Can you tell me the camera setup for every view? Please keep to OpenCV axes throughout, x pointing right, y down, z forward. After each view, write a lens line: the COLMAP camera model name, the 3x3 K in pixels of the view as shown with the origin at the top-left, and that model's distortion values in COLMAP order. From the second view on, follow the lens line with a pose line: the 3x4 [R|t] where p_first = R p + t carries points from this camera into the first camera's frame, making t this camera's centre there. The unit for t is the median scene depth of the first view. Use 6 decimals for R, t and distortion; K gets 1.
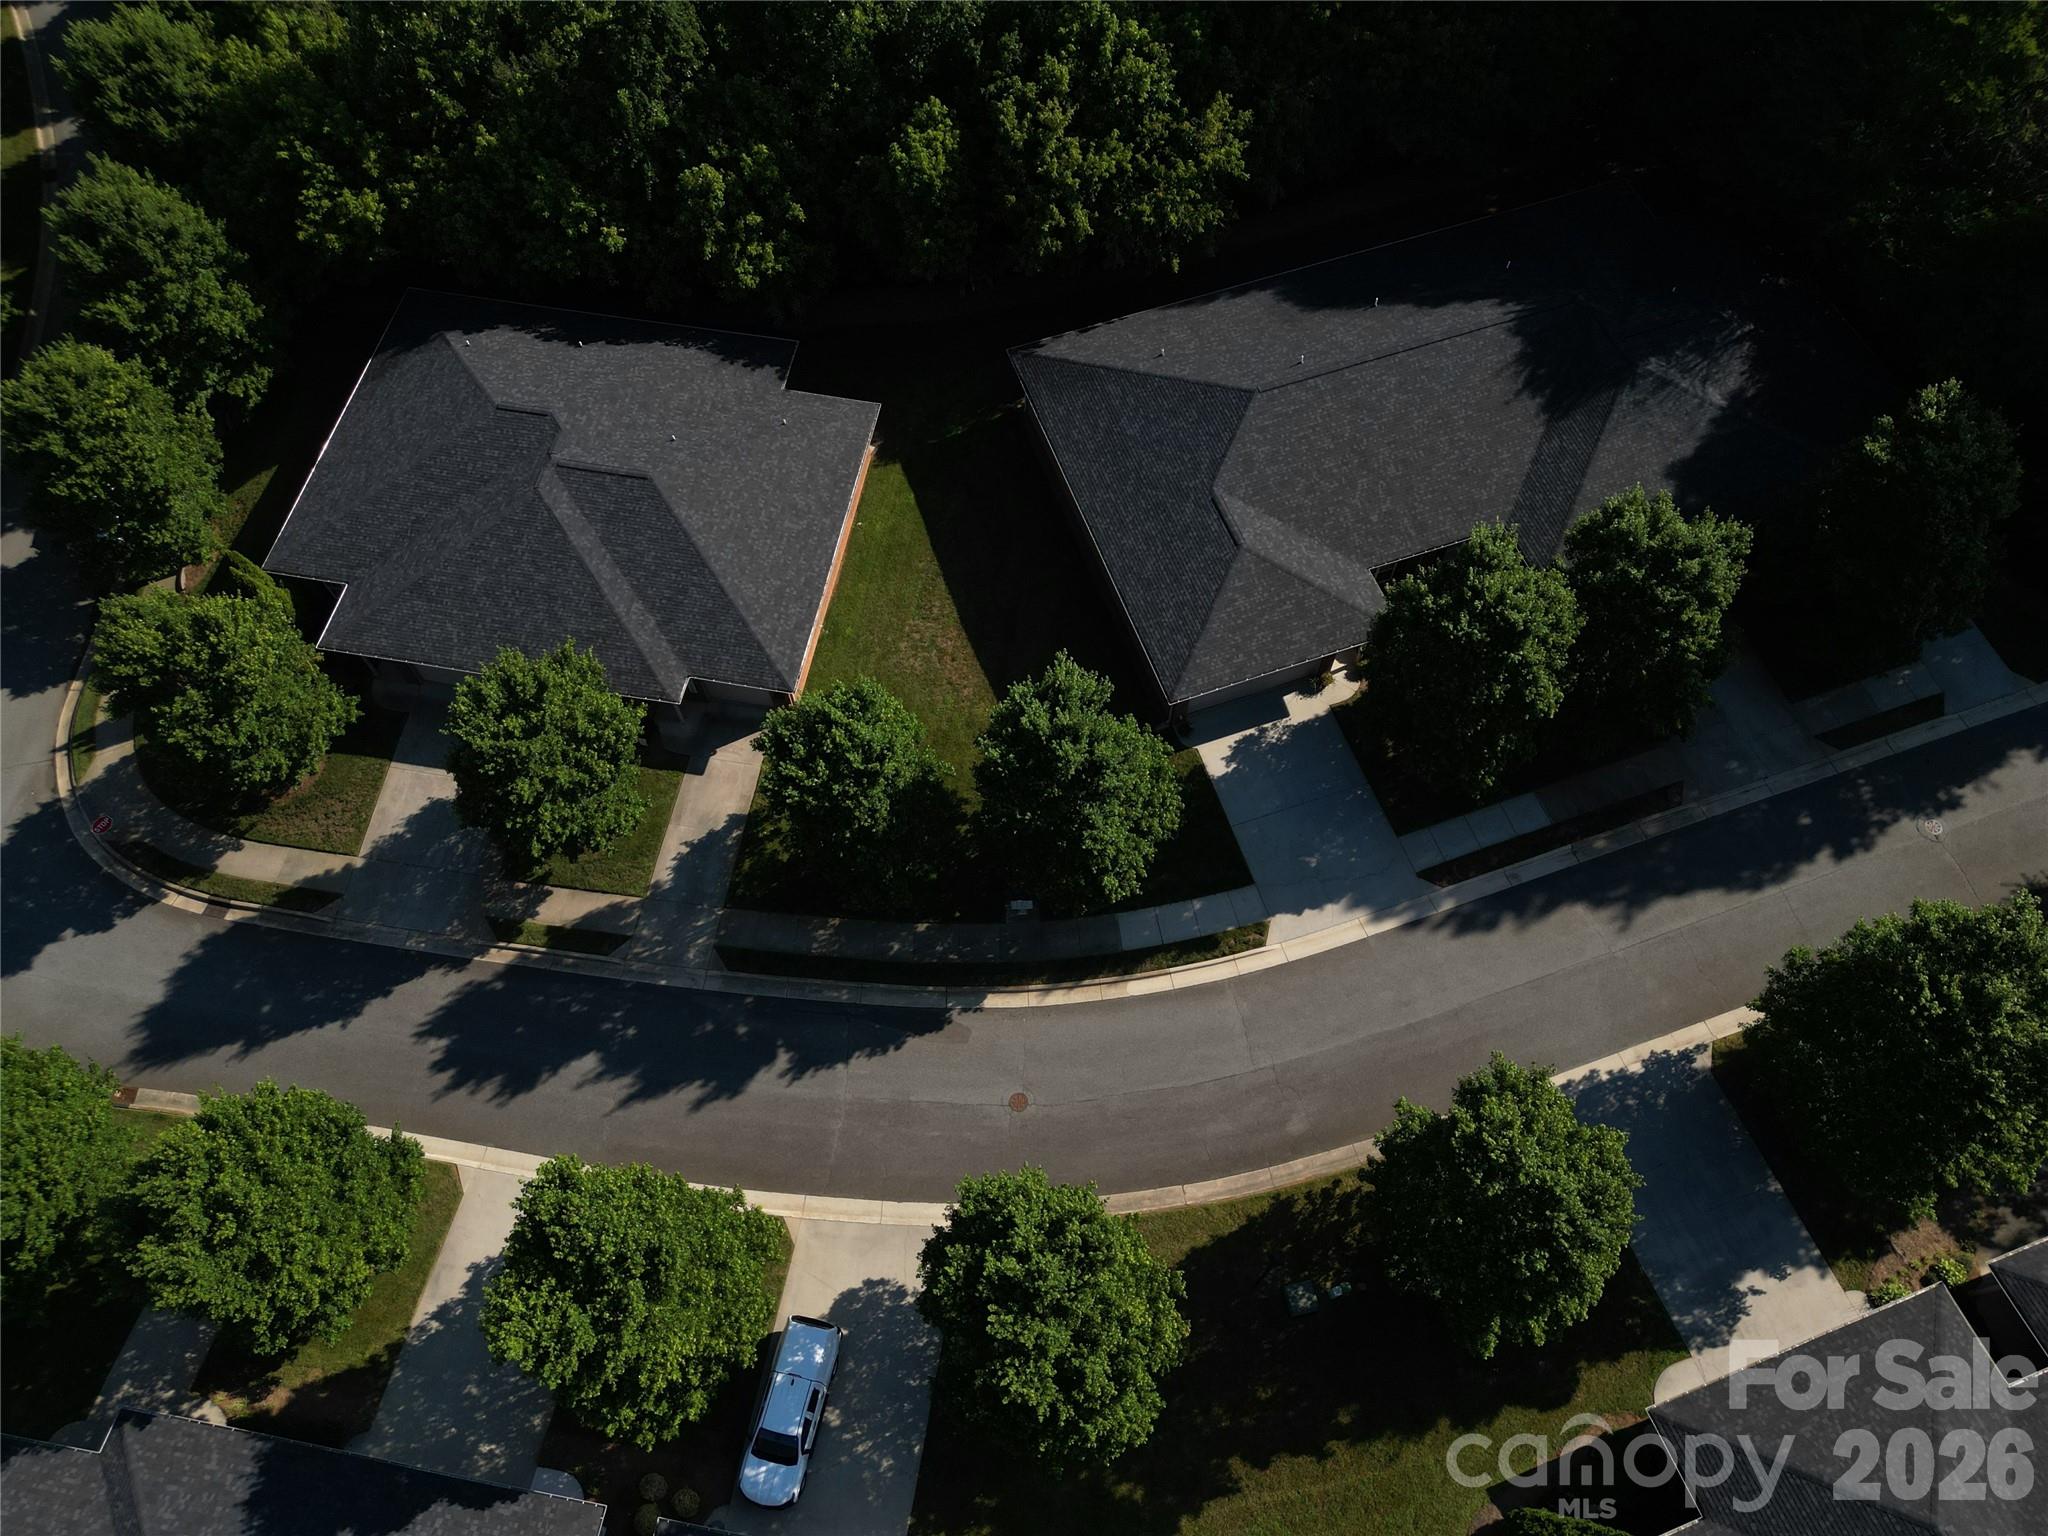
lens RADIAL K [[1452.3, 0, 1029.2], [0, 1452.3, 765.5], [0, 0, 1]] dist [0.072476, -0.060150]
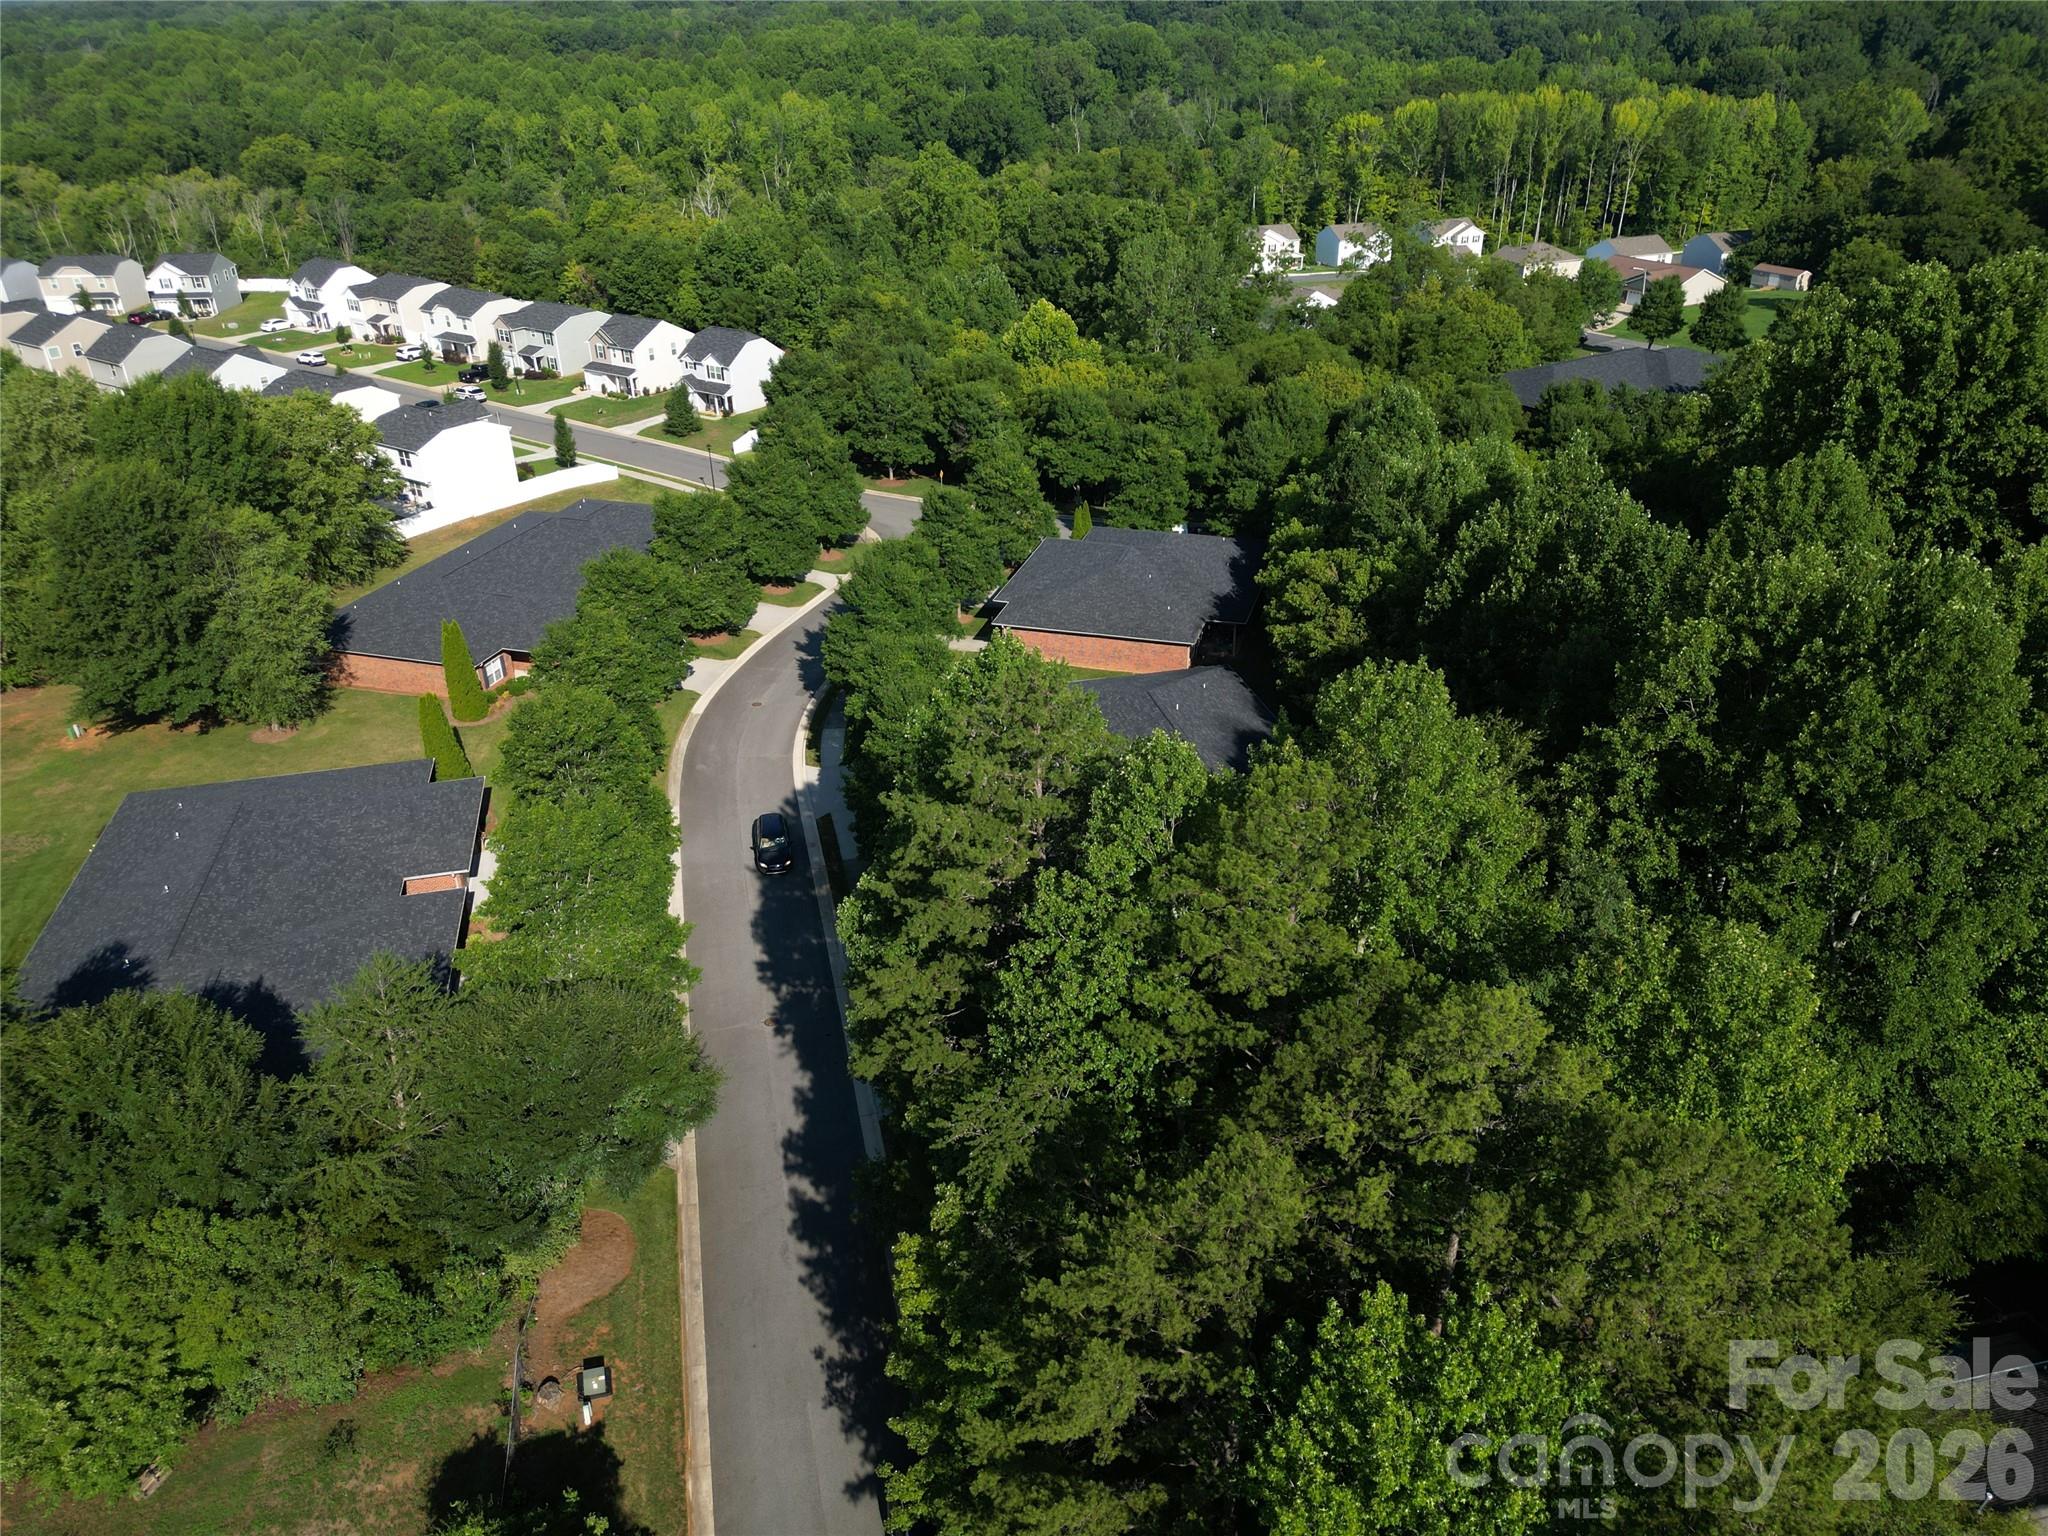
lens RADIAL K [[1452.3, 0, 1041.3], [0, 1452.3, 763.7], [0, 0, 1]] dist [0.072476, -0.060150]
pose [[-0.102926, 0.472627, -0.875231, 1.474352], [-0.870122, 0.383571, 0.309454, -0.584369], [0.481970, 0.793409, 0.371764, 0.470405]]
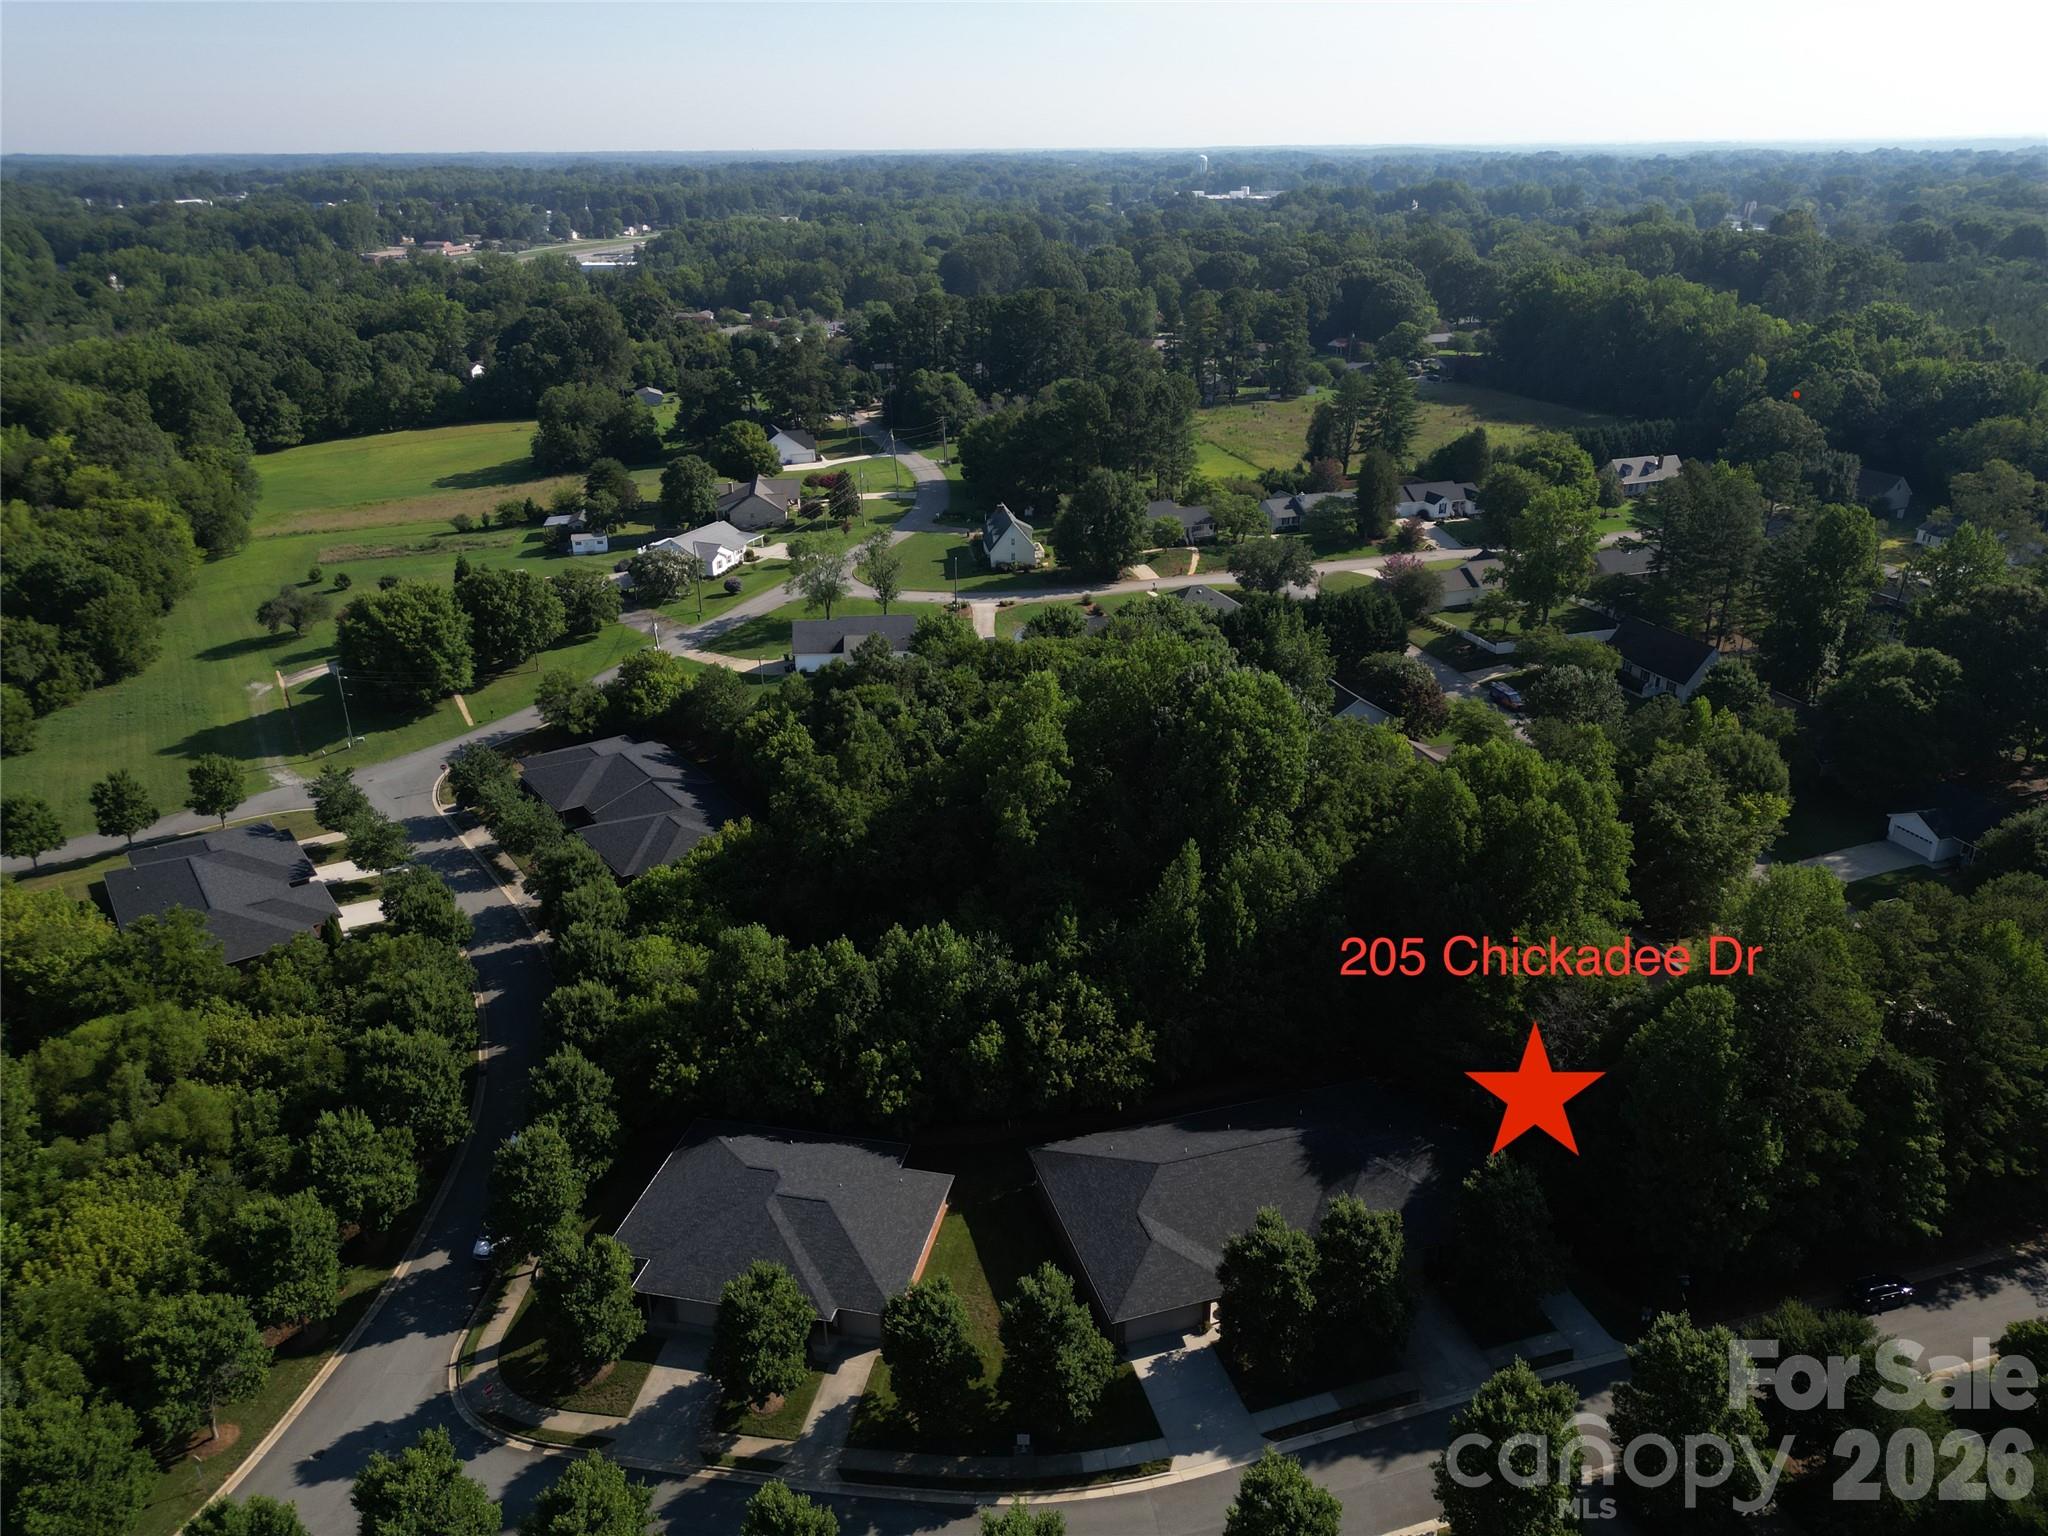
lens RADIAL K [[1452.3, 0, 1021.2], [0, 1452.3, 767.3], [0, 0, 1]] dist [0.072476, -0.060150]
pose [[0.999200, 0.014924, -0.037116, 0.040844], [-0.034872, 0.779590, -0.625319, 0.508173], [0.019603, 0.626112, 0.779486, -0.745305]]
